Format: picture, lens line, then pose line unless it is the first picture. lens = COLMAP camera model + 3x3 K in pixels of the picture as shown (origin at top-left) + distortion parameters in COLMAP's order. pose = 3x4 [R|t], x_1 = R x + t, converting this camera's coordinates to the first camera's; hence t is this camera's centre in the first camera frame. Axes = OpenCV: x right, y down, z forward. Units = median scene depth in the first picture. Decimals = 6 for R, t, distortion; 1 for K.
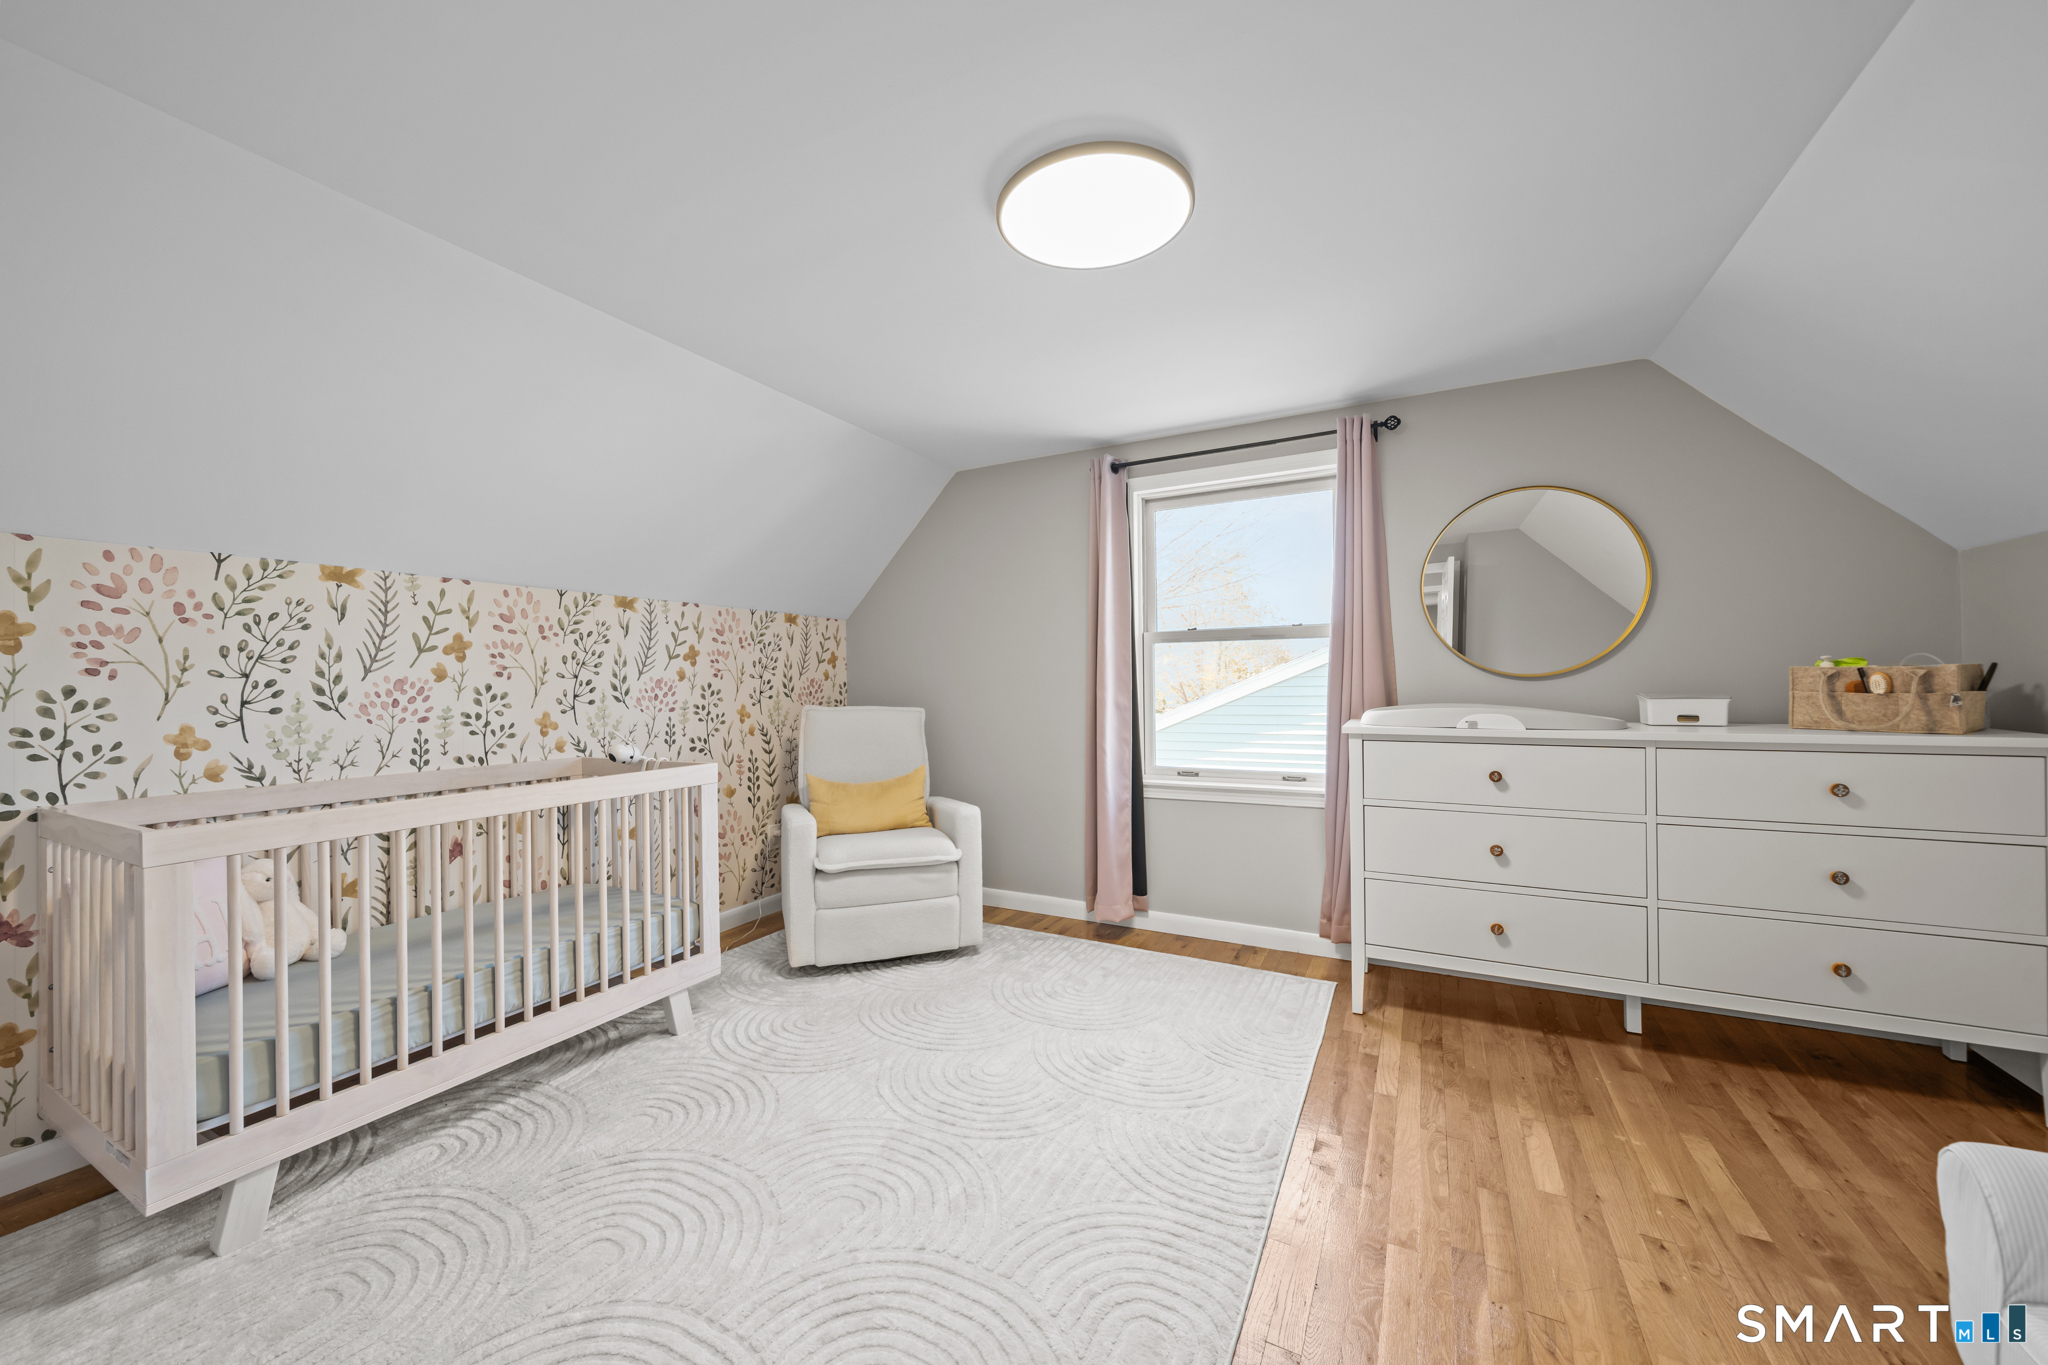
lens RADIAL K [[782.4, 0, 1024.0], [0, 782.4, 682.5], [0, 0, 1]] dist [0.000752, 0.000011]
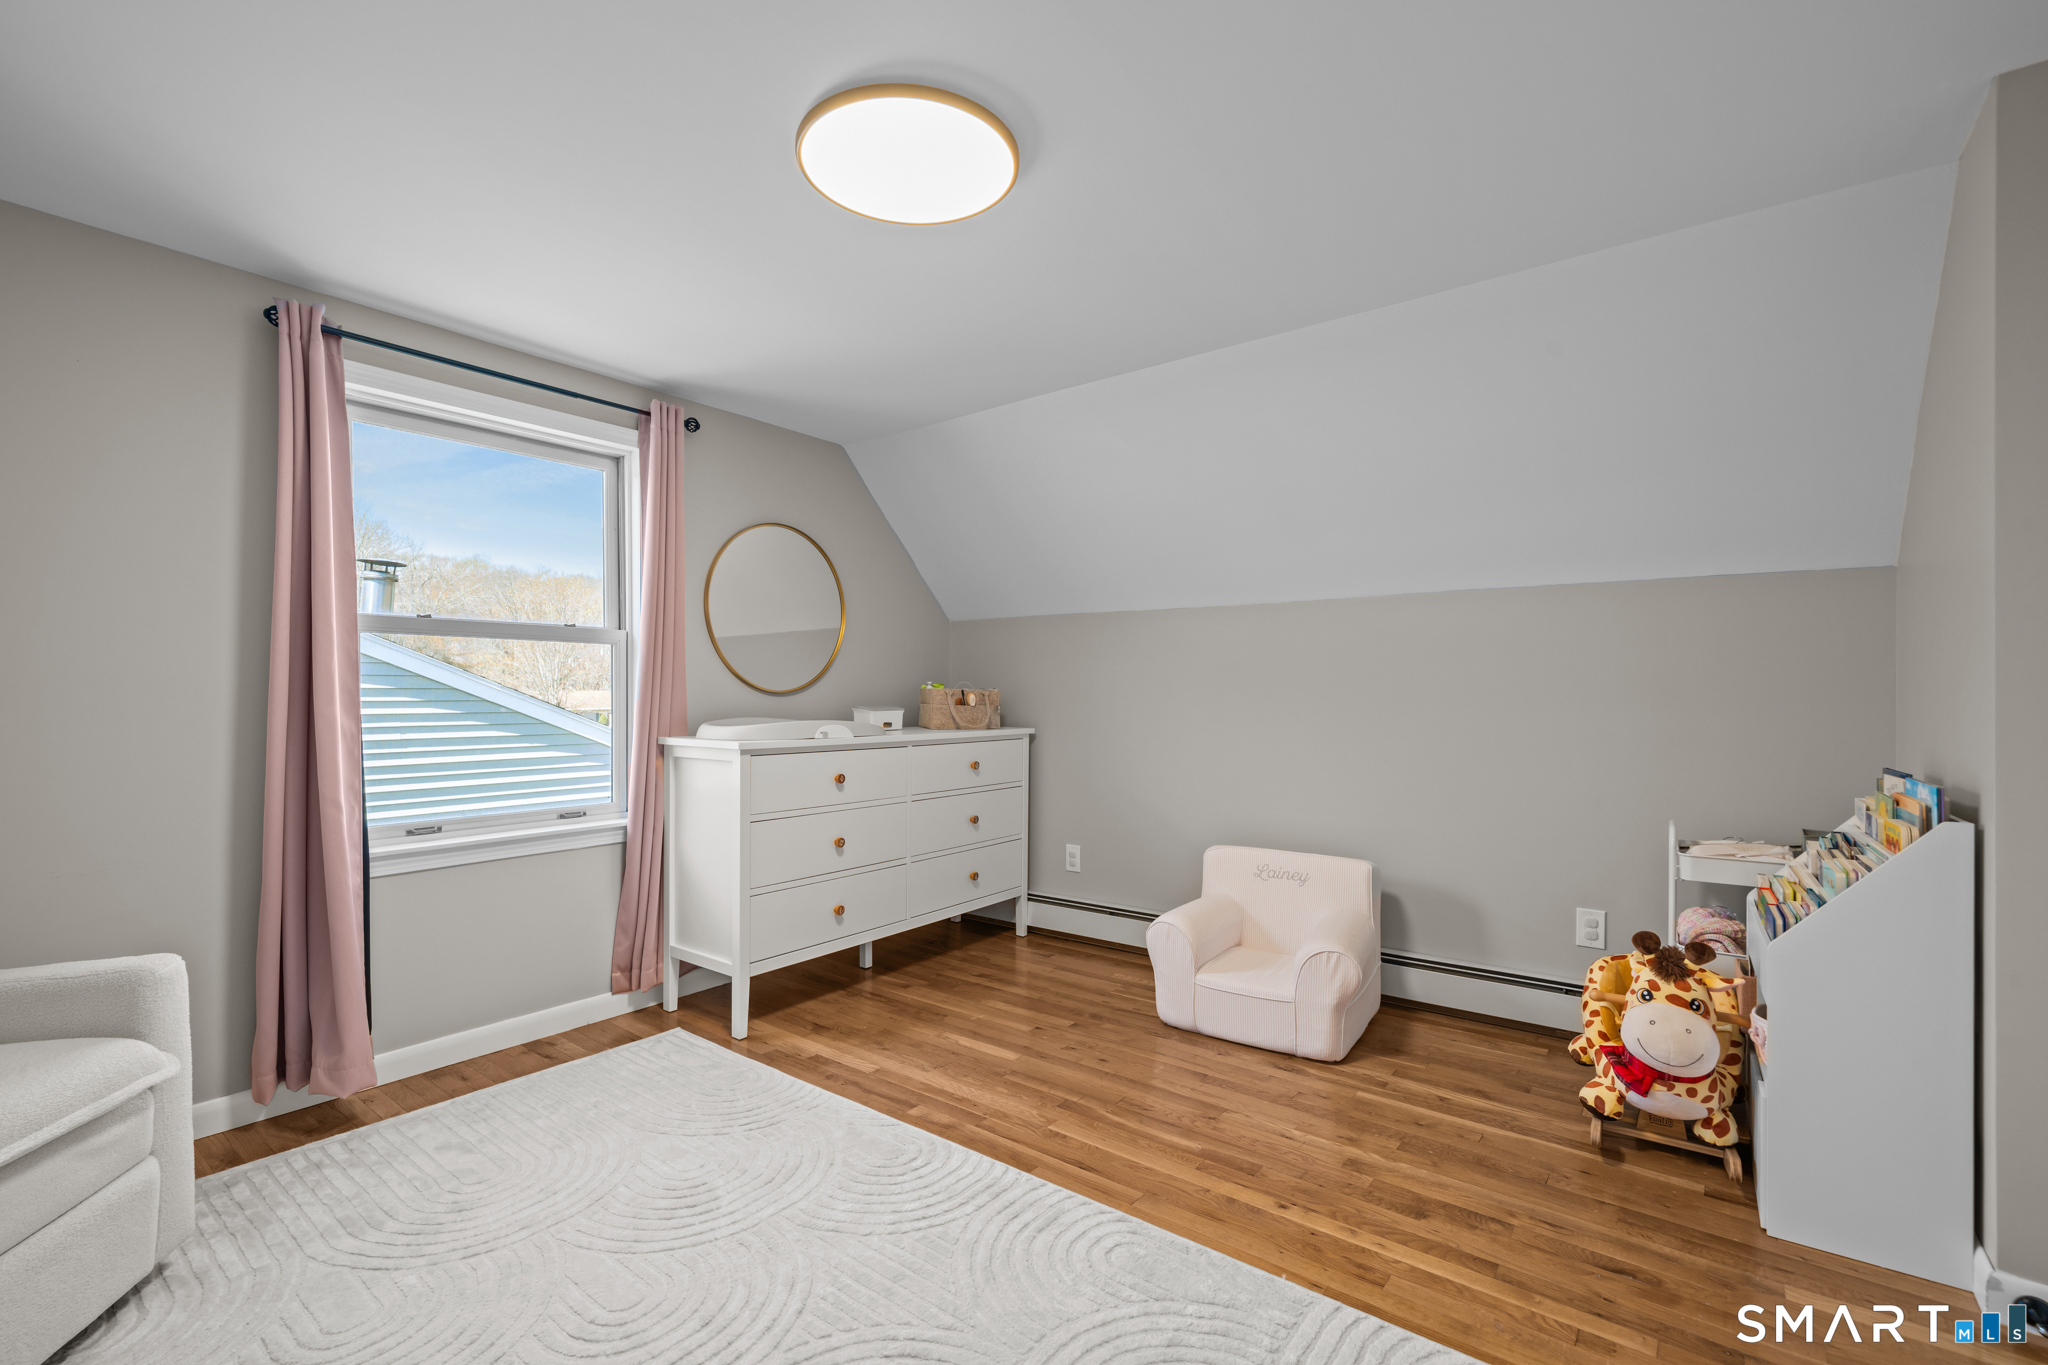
lens RADIAL K [[897.4, 0, 1017.8], [0, 897.4, 697.6], [0, 0, 1]] dist [-0.001395, 0.000006]
pose [[0.158851, 0.006686, 0.987280, -0.482957], [-0.004659, 0.999971, -0.006022, 0.005022], [-0.987291, -0.003643, 0.158878, 0.383992]]
